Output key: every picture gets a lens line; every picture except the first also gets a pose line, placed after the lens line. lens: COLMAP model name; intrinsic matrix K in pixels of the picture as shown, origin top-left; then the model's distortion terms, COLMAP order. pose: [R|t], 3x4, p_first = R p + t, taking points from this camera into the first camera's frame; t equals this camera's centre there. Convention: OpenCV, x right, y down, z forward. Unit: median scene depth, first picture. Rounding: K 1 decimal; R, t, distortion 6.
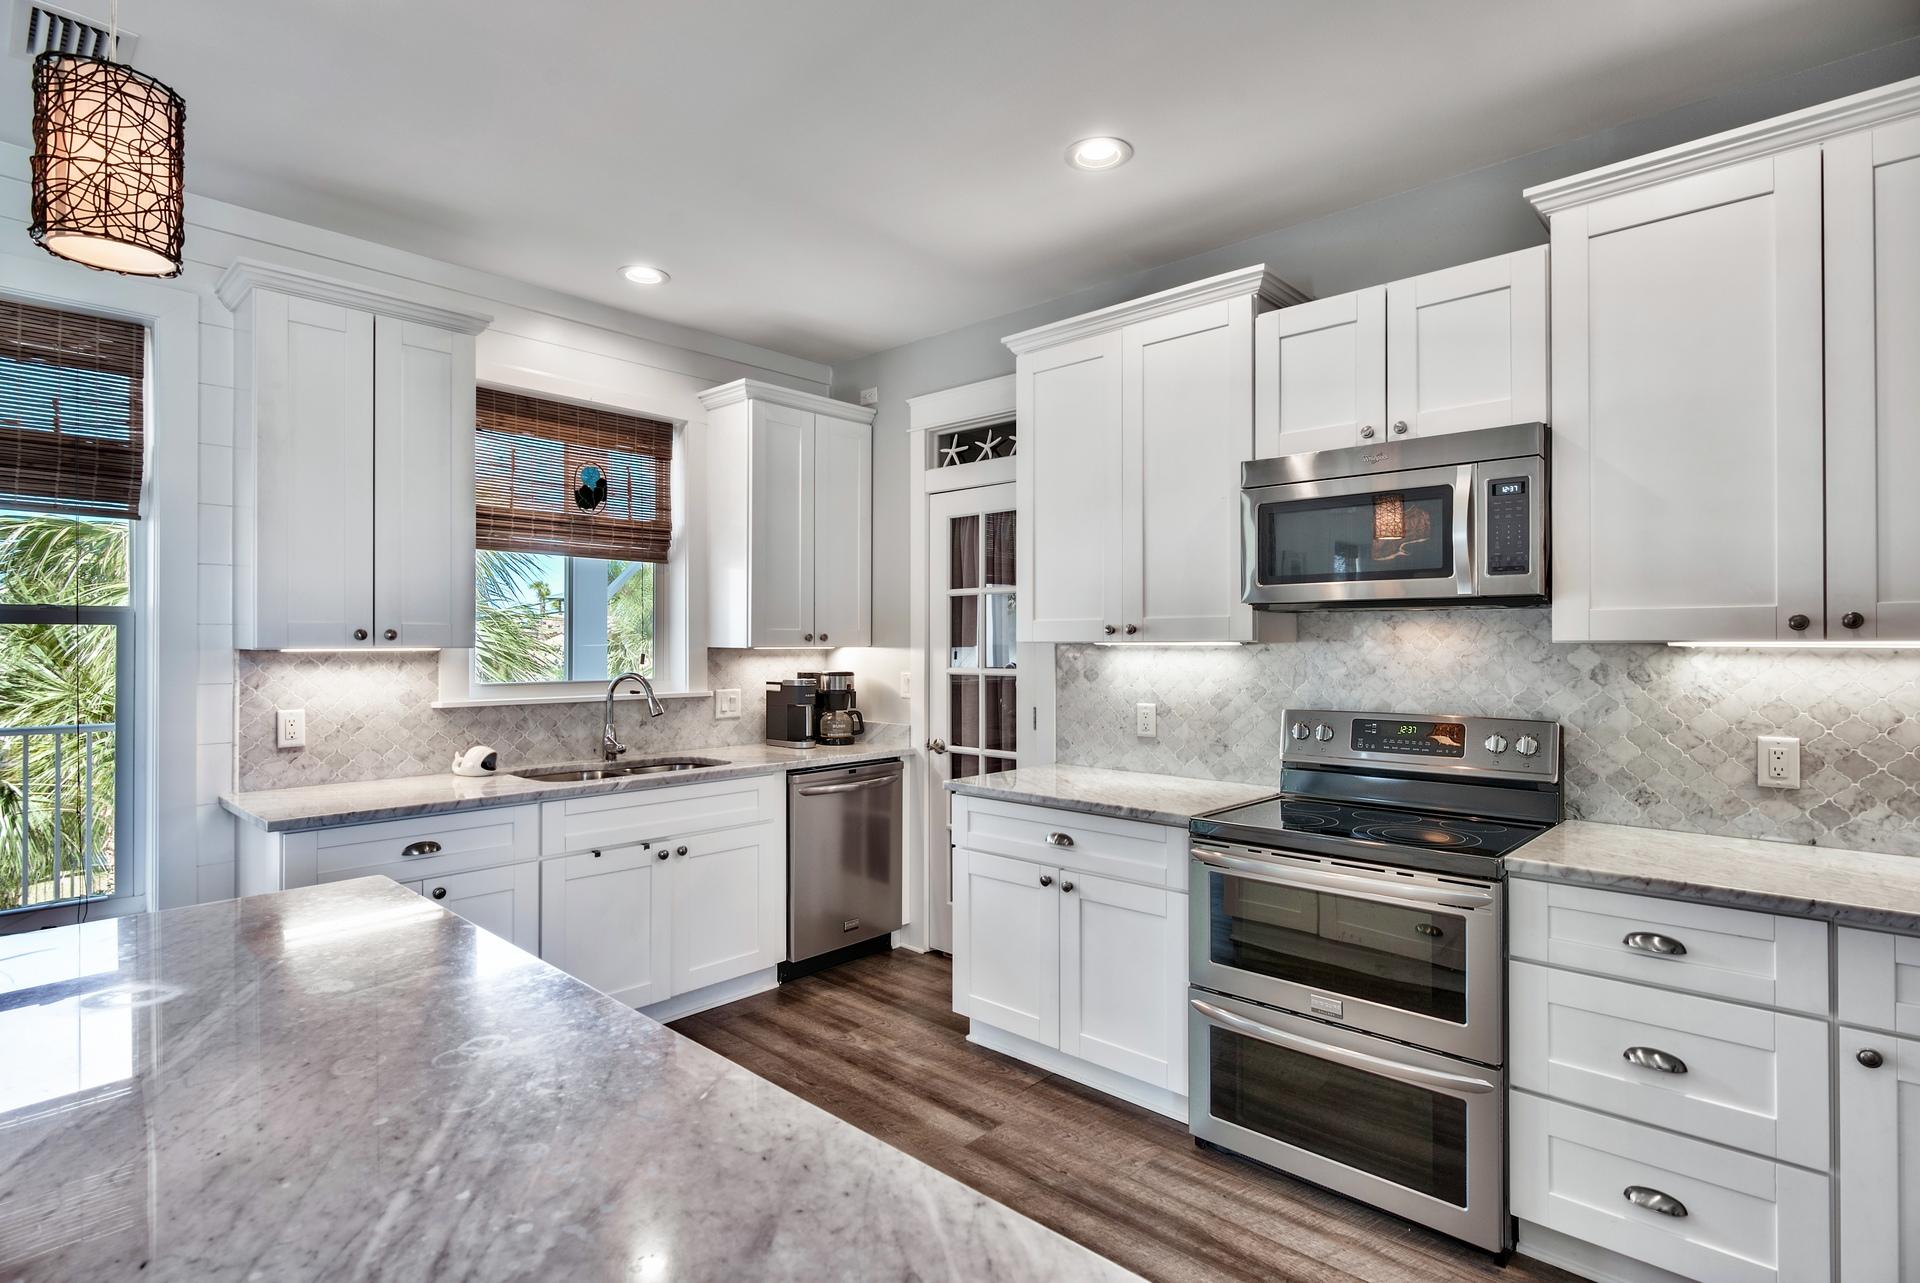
lens RADIAL K [[946.5, 0, 940.3], [0, 946.5, 648.4], [0, 0, 1]] dist [-0.001510, -0.000129]
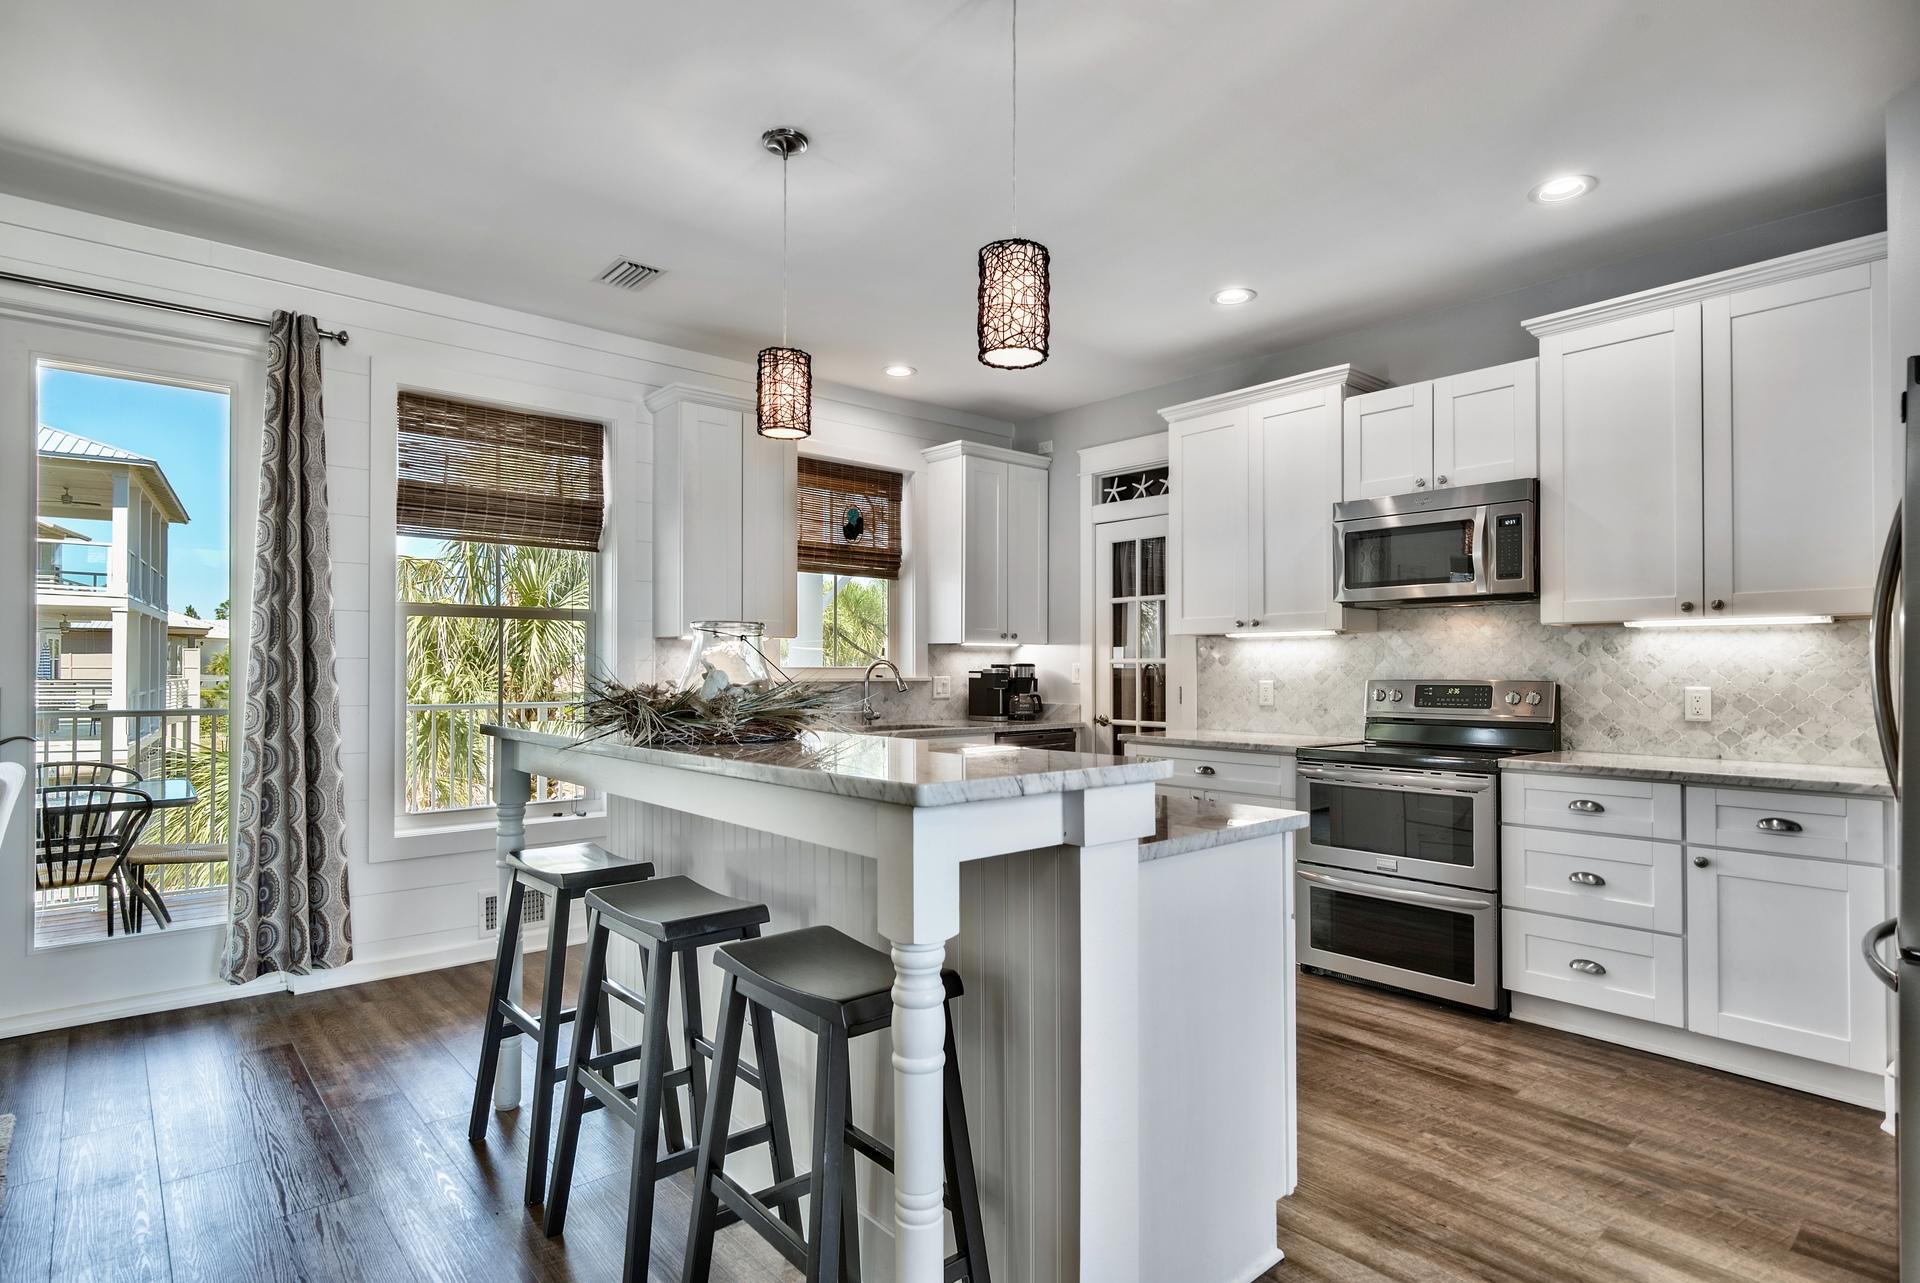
lens RADIAL K [[963.6, 0, 1001.2], [0, 963.6, 678.3], [0, 0, 1]] dist [-0.000019, -0.000025]
pose [[0.998457, -0.003380, -0.055423, -0.095449], [0.003835, 0.999960, 0.008103, 0.049688], [0.055393, -0.008303, 0.998430, -0.447371]]
